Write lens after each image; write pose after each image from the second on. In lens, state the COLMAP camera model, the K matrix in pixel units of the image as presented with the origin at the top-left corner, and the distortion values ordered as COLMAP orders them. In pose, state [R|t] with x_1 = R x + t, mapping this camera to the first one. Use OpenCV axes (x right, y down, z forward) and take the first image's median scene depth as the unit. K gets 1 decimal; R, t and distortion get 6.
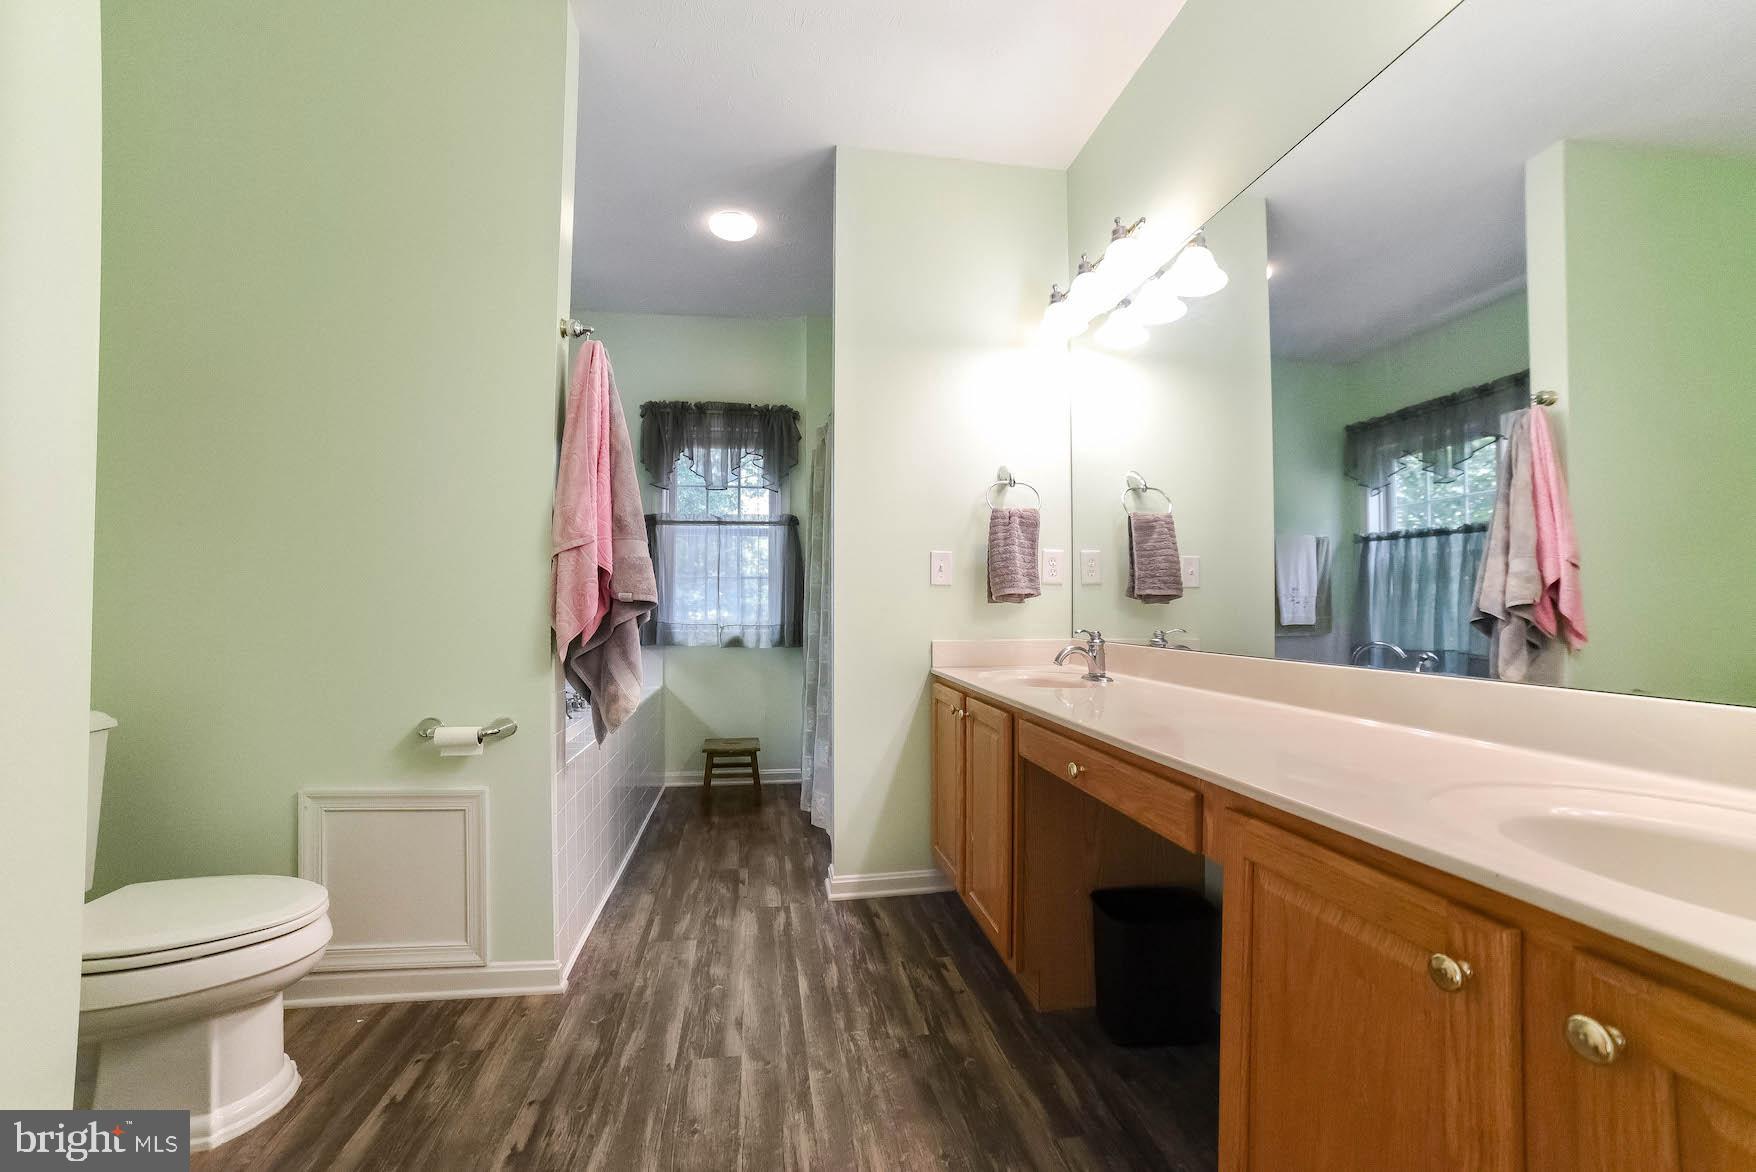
lens RADIAL K [[709.1, 0, 880.1], [0, 709.1, 595.3], [0, 0, 1]] dist [-0.099188, 0.044523]
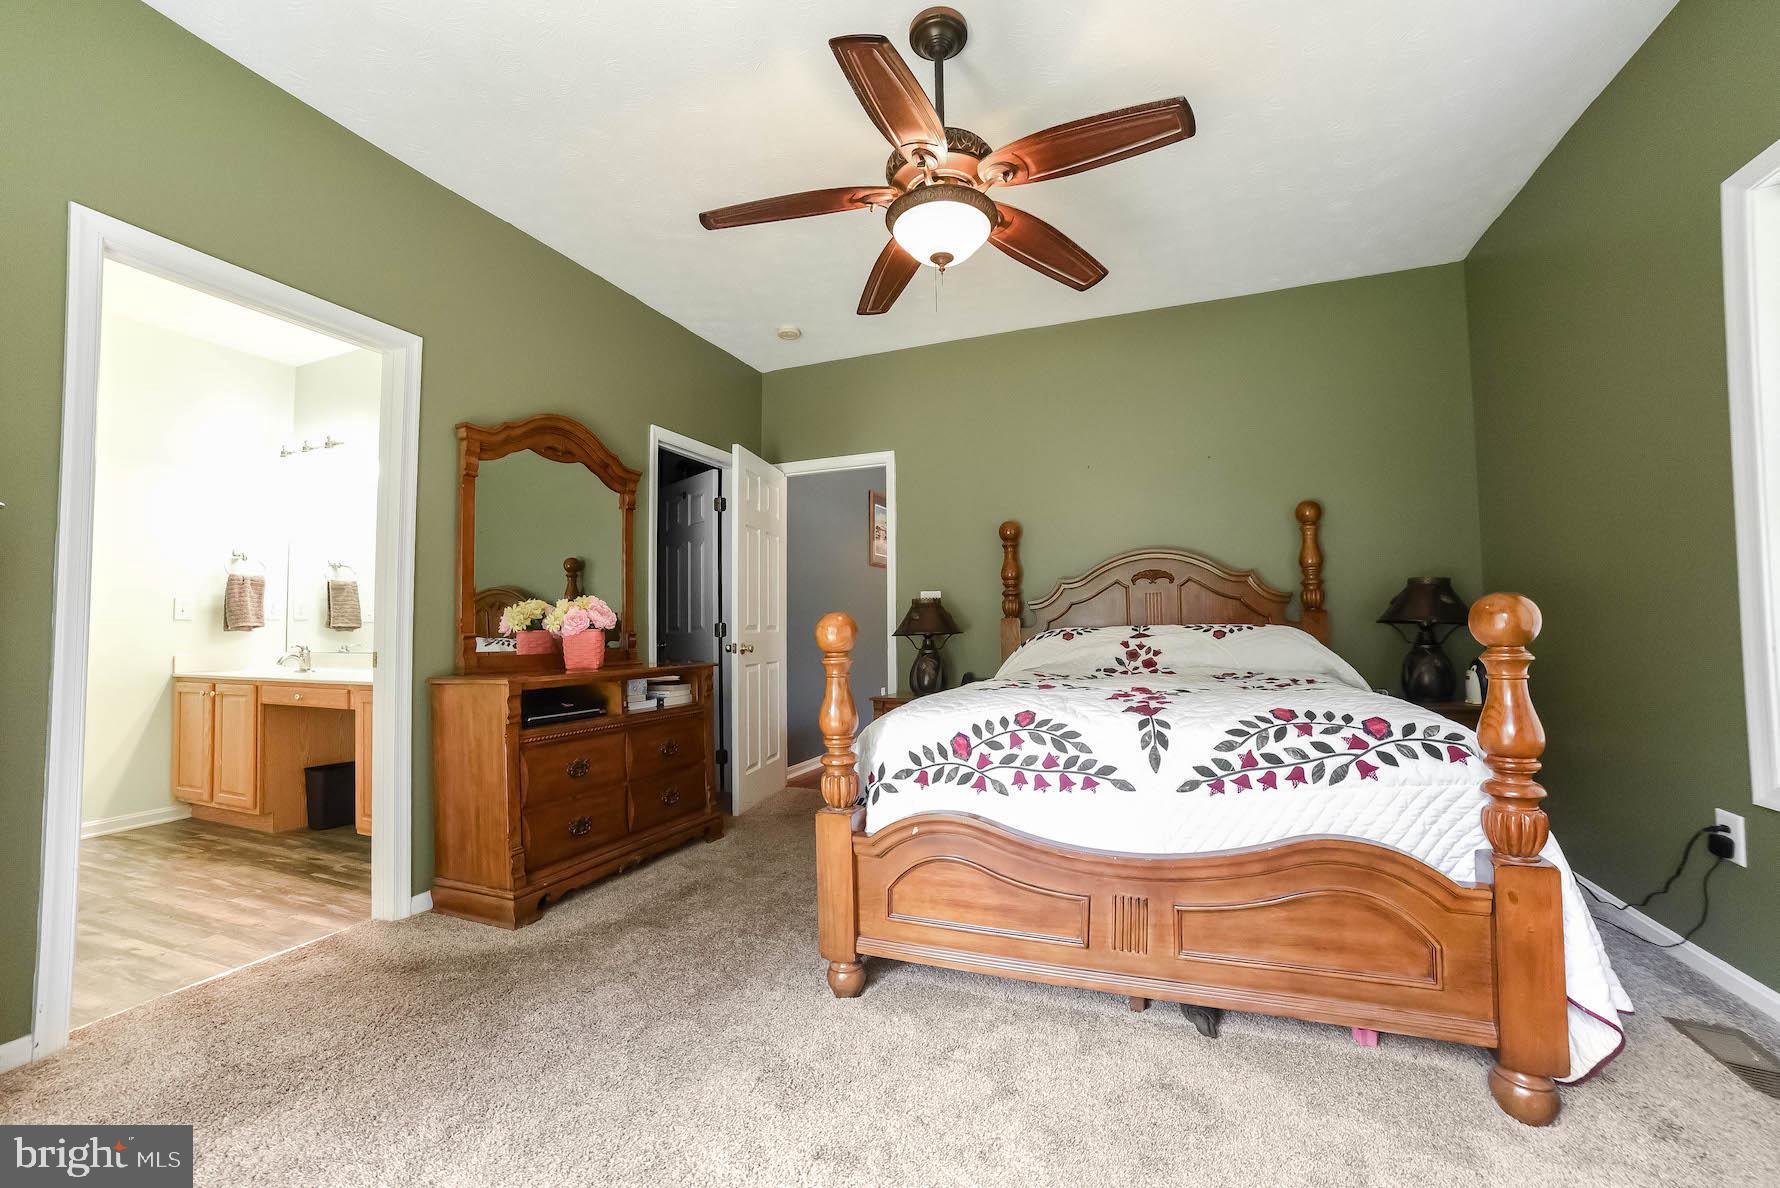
lens RADIAL K [[718.8, 0, 892.1], [0, 718.8, 603.4], [0, 0, 1]] dist [-0.099188, 0.044523]
pose [[0.519771, 0.028616, 0.853826, -0.397190], [-0.000219, 0.999443, -0.033363, -0.001518], [-0.854305, 0.017154, 0.519488, -1.165725]]
